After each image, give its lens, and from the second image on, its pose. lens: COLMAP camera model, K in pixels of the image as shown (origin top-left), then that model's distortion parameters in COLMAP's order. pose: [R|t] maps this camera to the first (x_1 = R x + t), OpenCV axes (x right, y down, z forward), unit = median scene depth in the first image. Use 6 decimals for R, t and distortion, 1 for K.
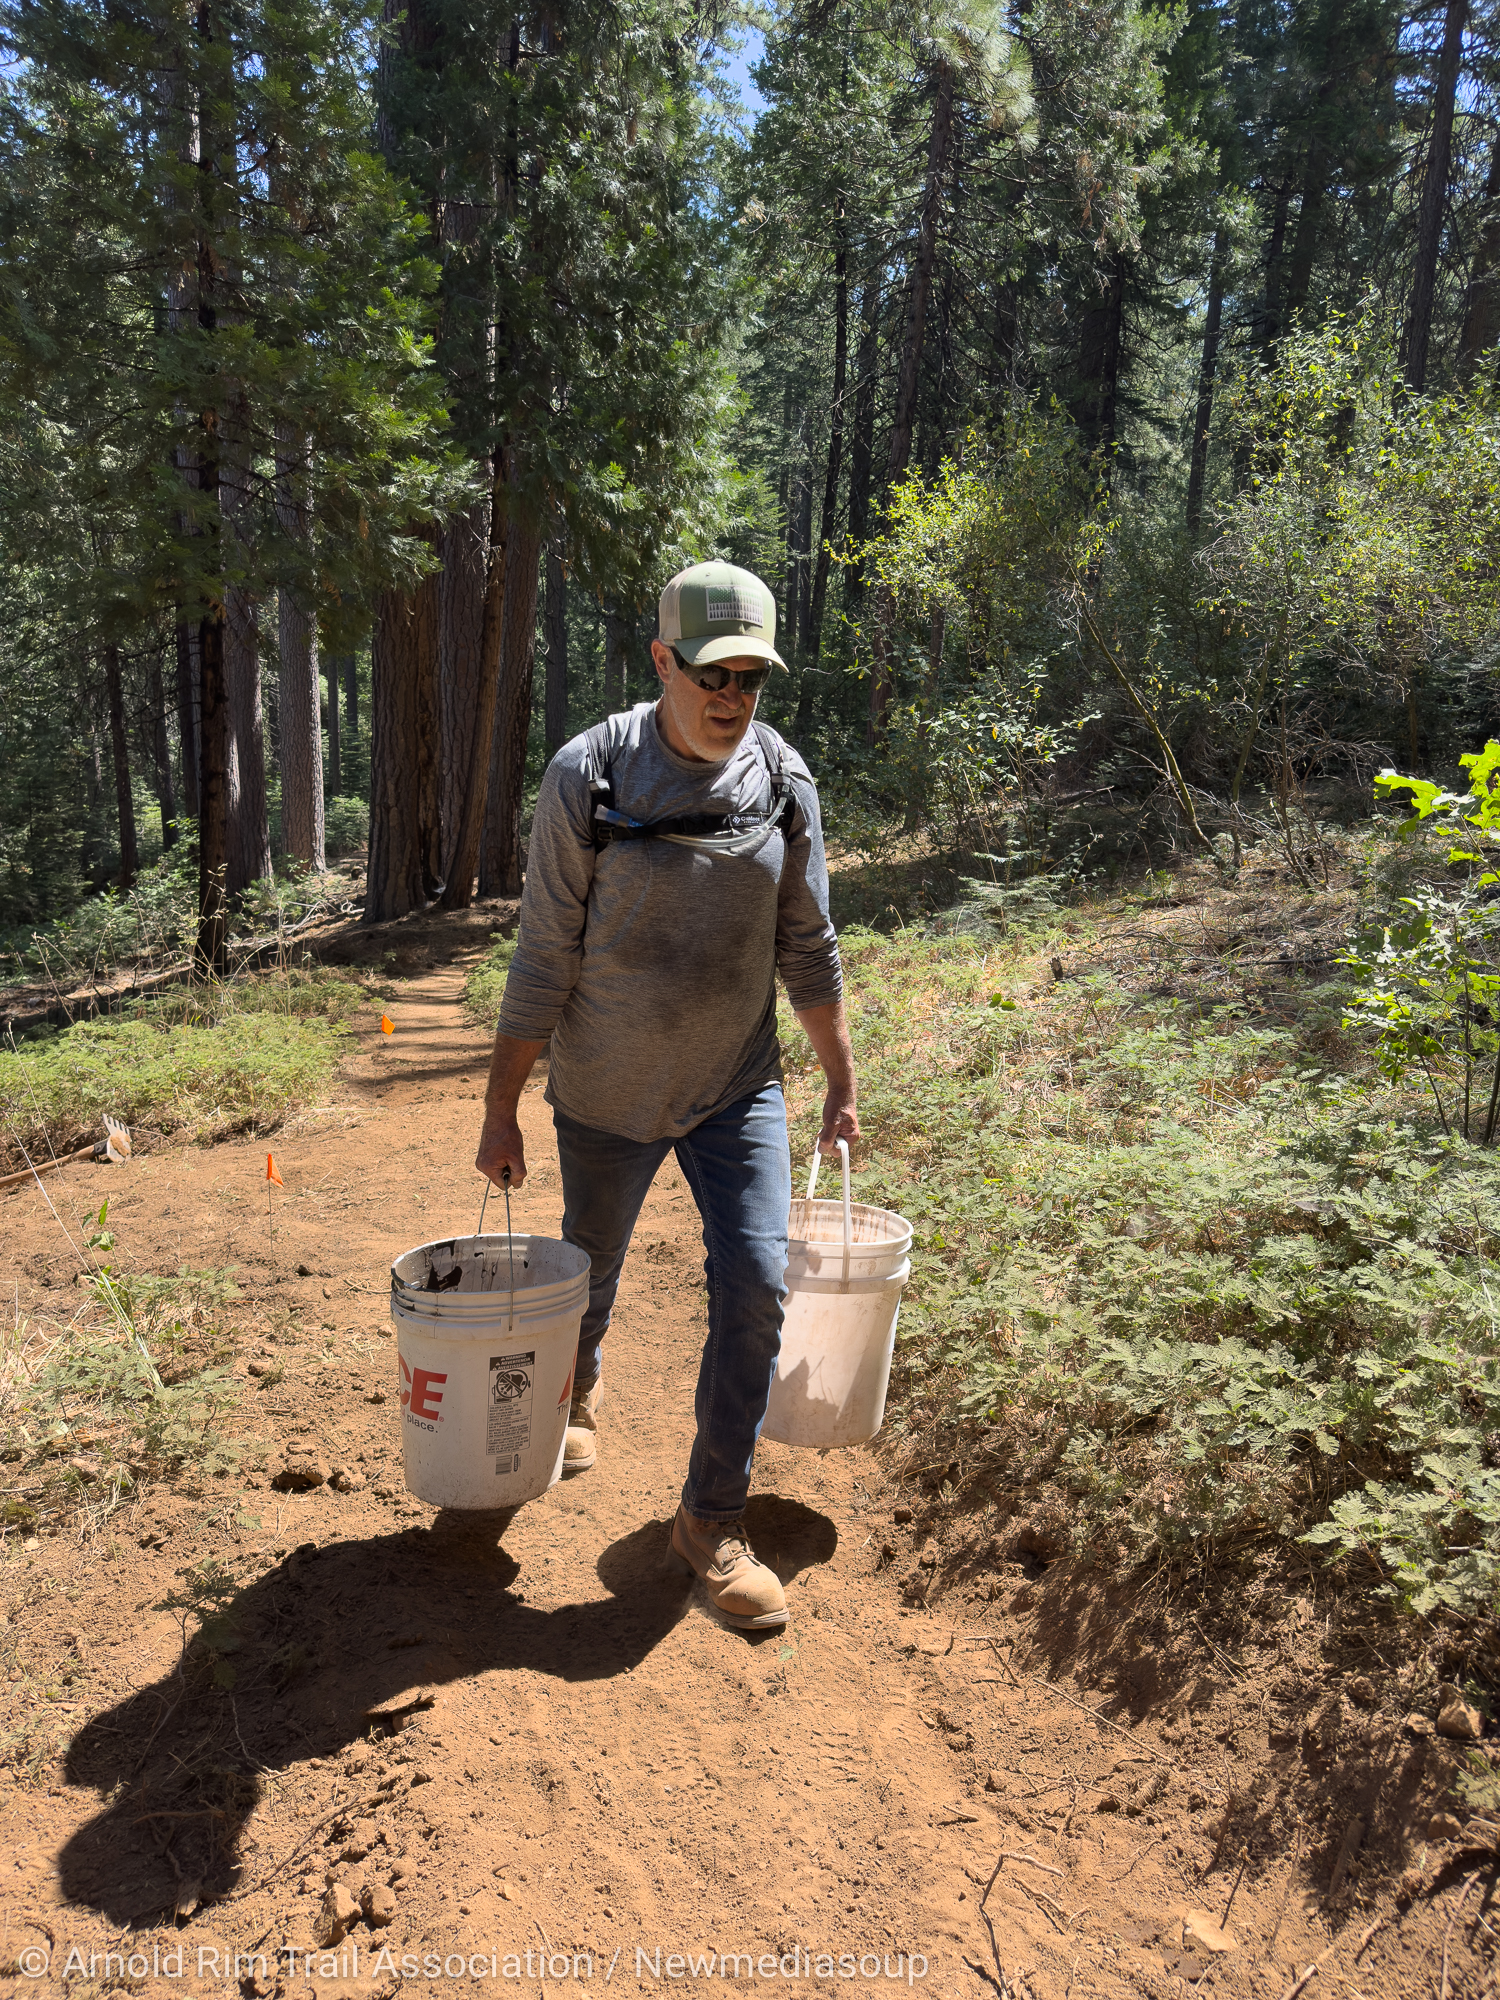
lens RADIAL K [[1406.3, 0, 750.7], [0, 1406.3, 975.8], [0, 0, 1]] dist [0.132856, -0.153296]
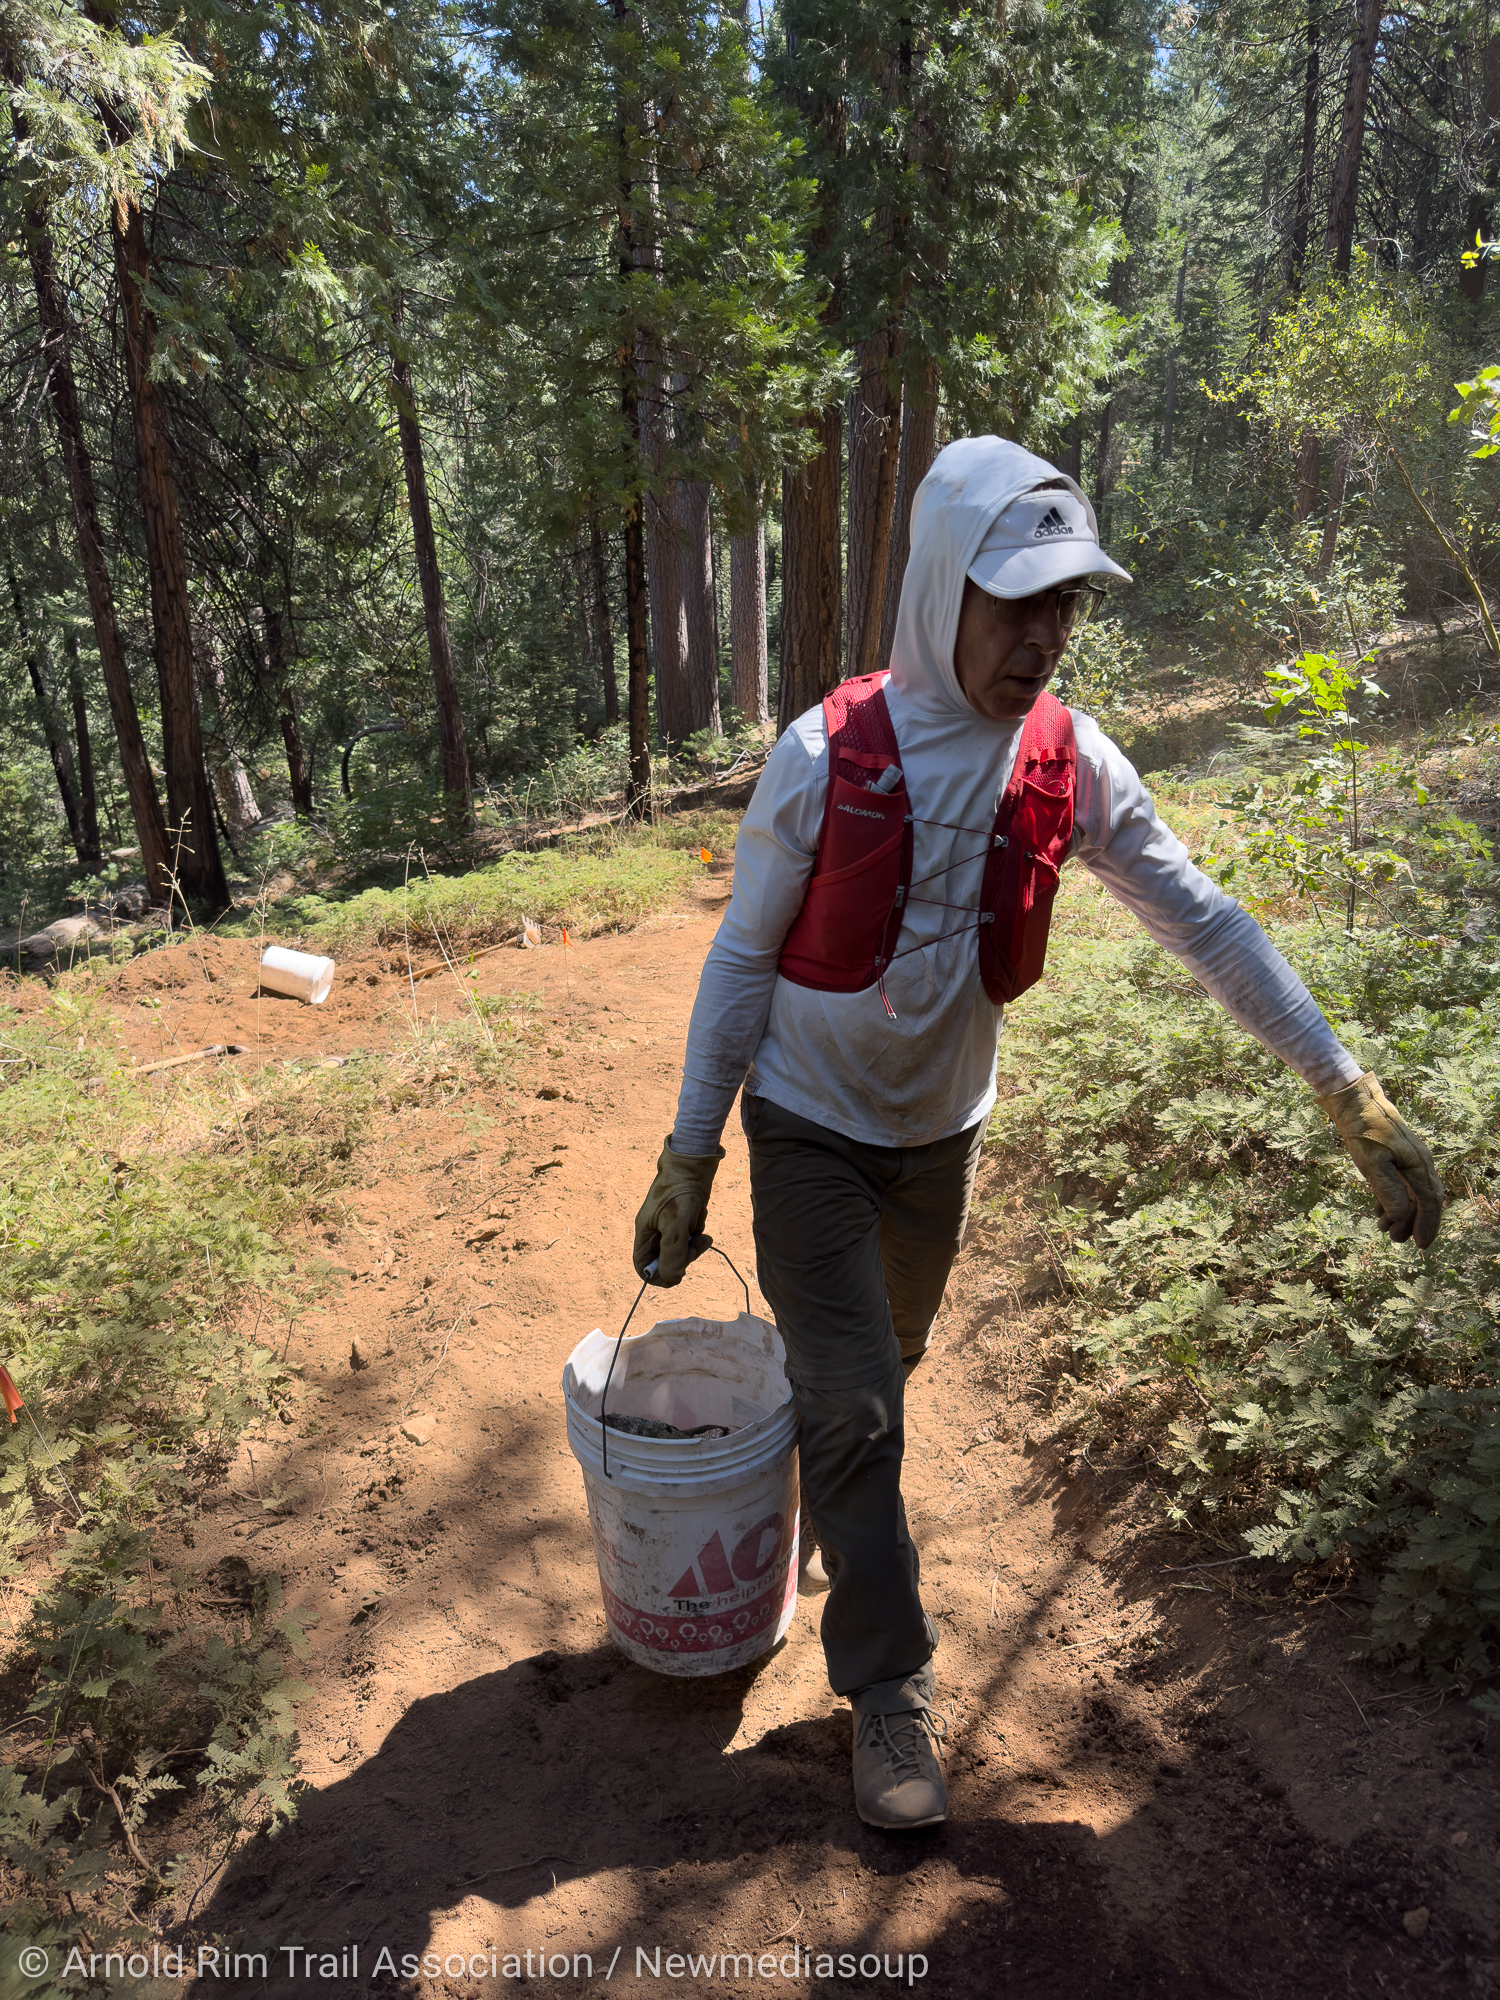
lens RADIAL K [[1391.8, 0, 750.0], [0, 1391.8, 1000.0], [0, 0, 1]] dist [-0.002518, -0.002446]
pose [[0.949164, 0.034195, -0.312918, 0.103230], [0.007204, 0.991462, 0.130195, 0.000562], [0.314699, -0.125830, 0.940814, -0.124730]]
